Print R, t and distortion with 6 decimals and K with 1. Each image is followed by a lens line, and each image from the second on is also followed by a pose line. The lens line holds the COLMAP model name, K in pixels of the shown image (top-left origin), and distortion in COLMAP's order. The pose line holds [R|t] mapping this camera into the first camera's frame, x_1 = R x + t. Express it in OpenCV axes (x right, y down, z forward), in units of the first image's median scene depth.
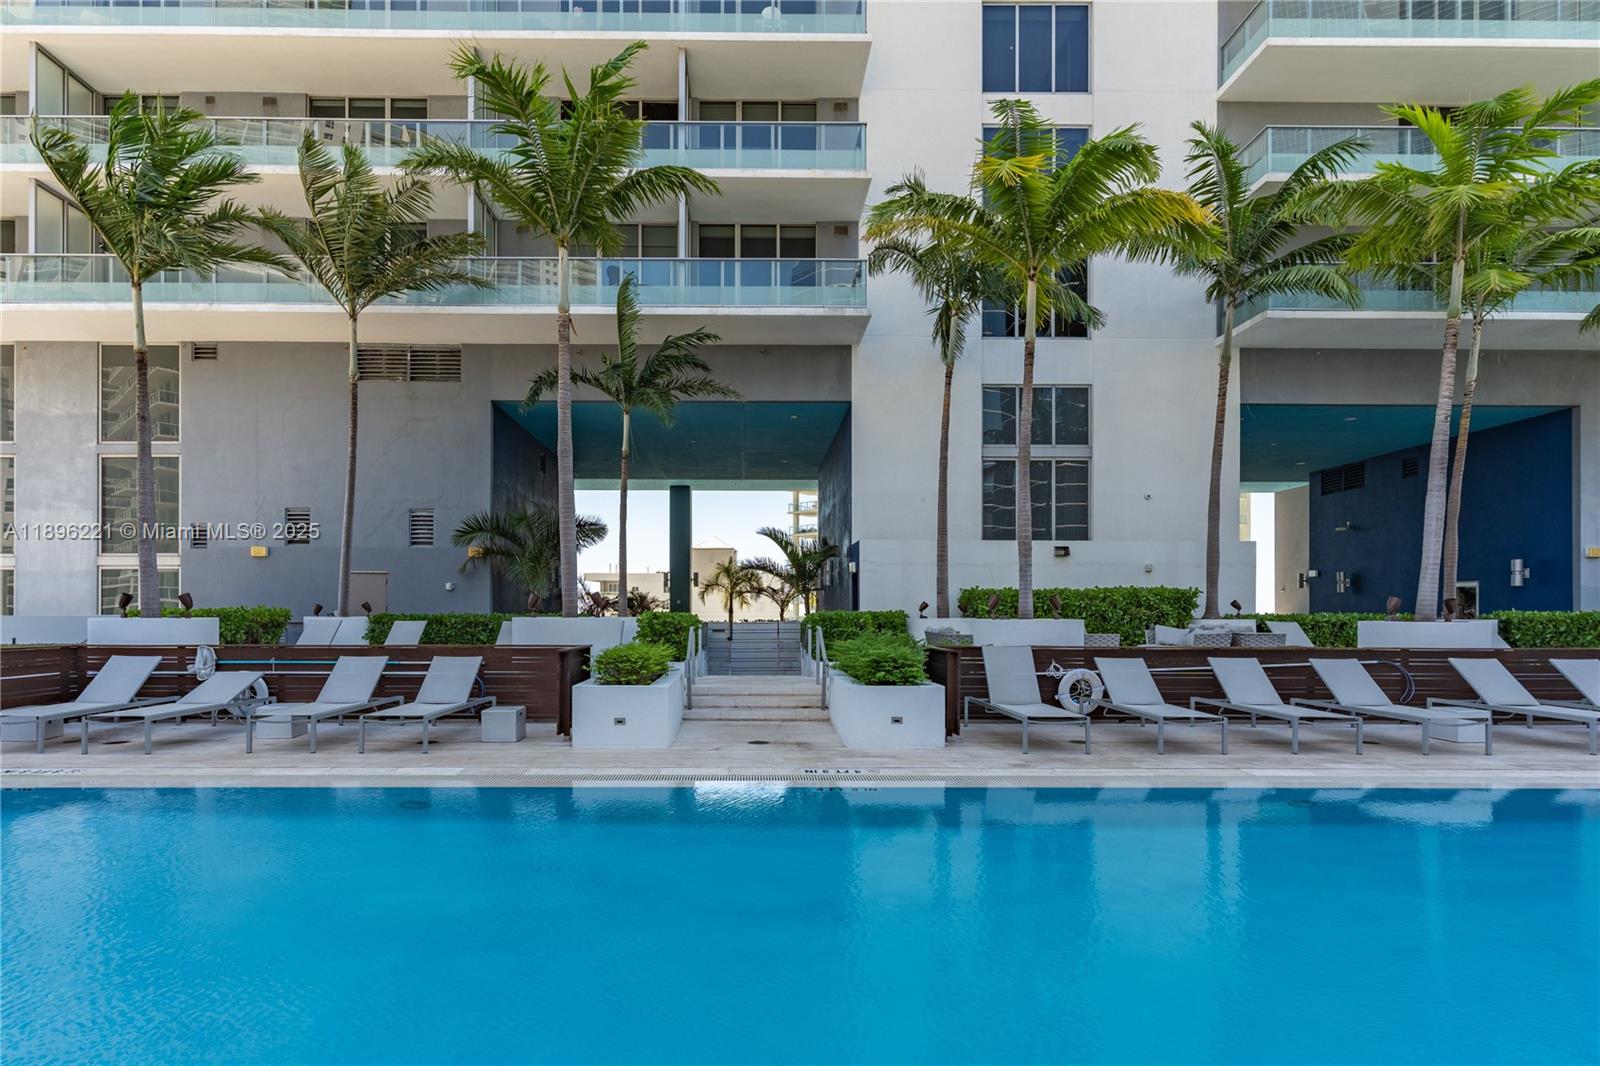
lens RADIAL K [[769.7, 0, 798.7], [0, 769.7, 639.8], [0, 0, 1]] dist [-0.017729, -0.000127]
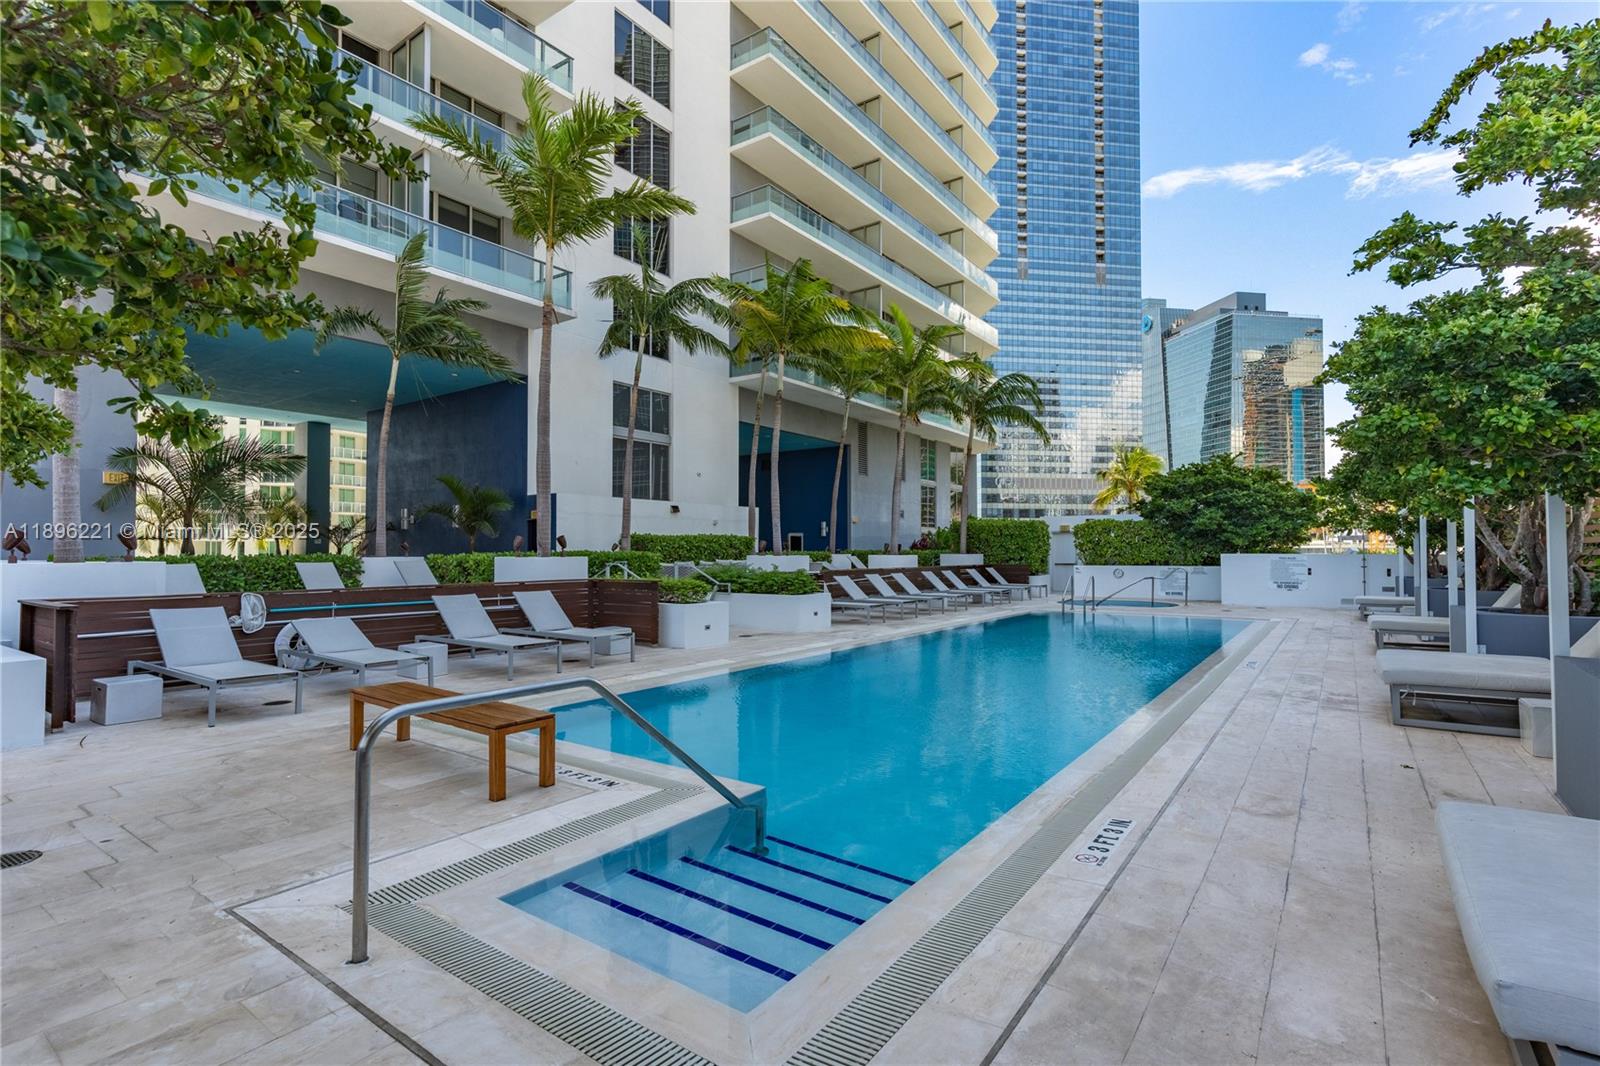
lens RADIAL K [[761.0, 0, 800.0], [0, 761.0, 533.0], [0, 0, 1]] dist [0.003087, -0.000050]
pose [[0.575945, 0.014353, 0.817362, -0.634411], [0.036391, 0.998405, -0.043175, -0.002977], [-0.816678, 0.054611, 0.574504, -0.000224]]
